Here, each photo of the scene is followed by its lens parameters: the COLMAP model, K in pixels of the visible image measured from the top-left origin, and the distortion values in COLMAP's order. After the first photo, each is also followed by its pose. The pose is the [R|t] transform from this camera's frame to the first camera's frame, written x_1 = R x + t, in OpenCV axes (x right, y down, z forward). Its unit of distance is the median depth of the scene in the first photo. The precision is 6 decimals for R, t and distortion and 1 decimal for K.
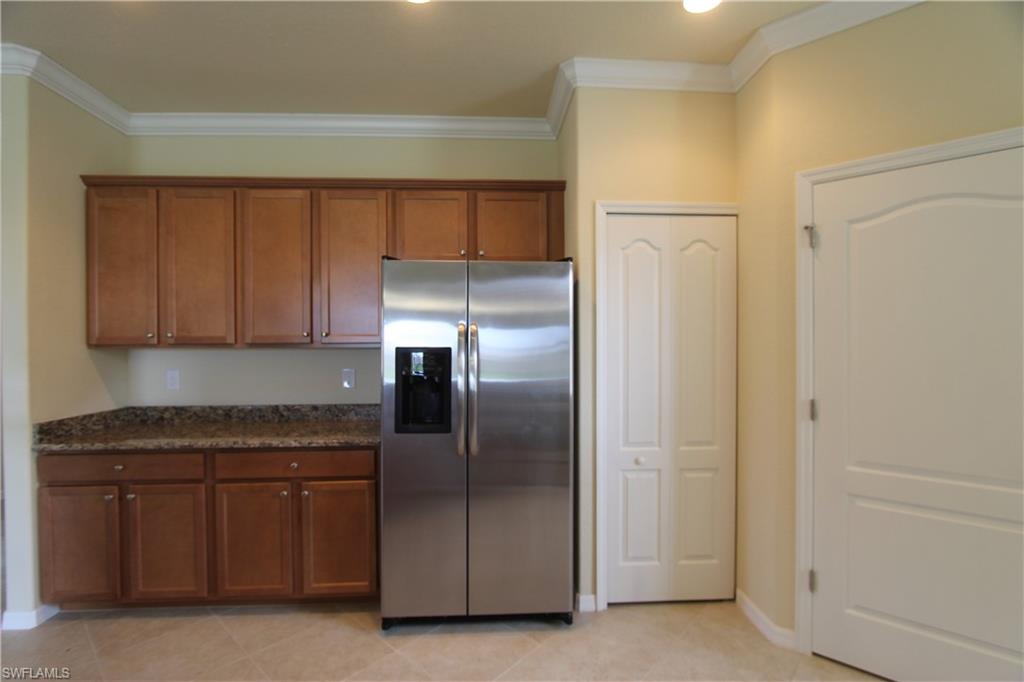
lens RADIAL K [[439.2, 0, 512.4], [0, 439.2, 344.9], [0, 0, 1]] dist [0.000478, 0.000345]
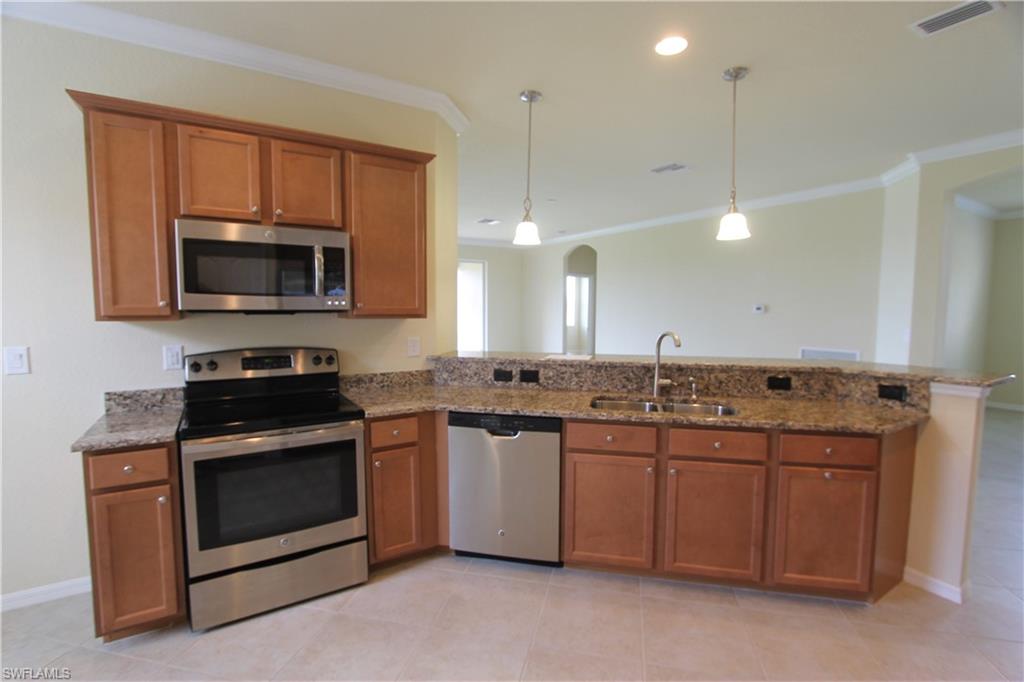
lens RADIAL K [[439.2, 0, 511.1], [0, 439.2, 339.8], [0, 0, 1]] dist [0.000478, 0.000345]
pose [[0.910017, -0.033563, 0.413211, -0.132352], [0.010697, 0.998287, 0.057526, 0.001031], [-0.414433, -0.047930, 0.908817, -0.003259]]
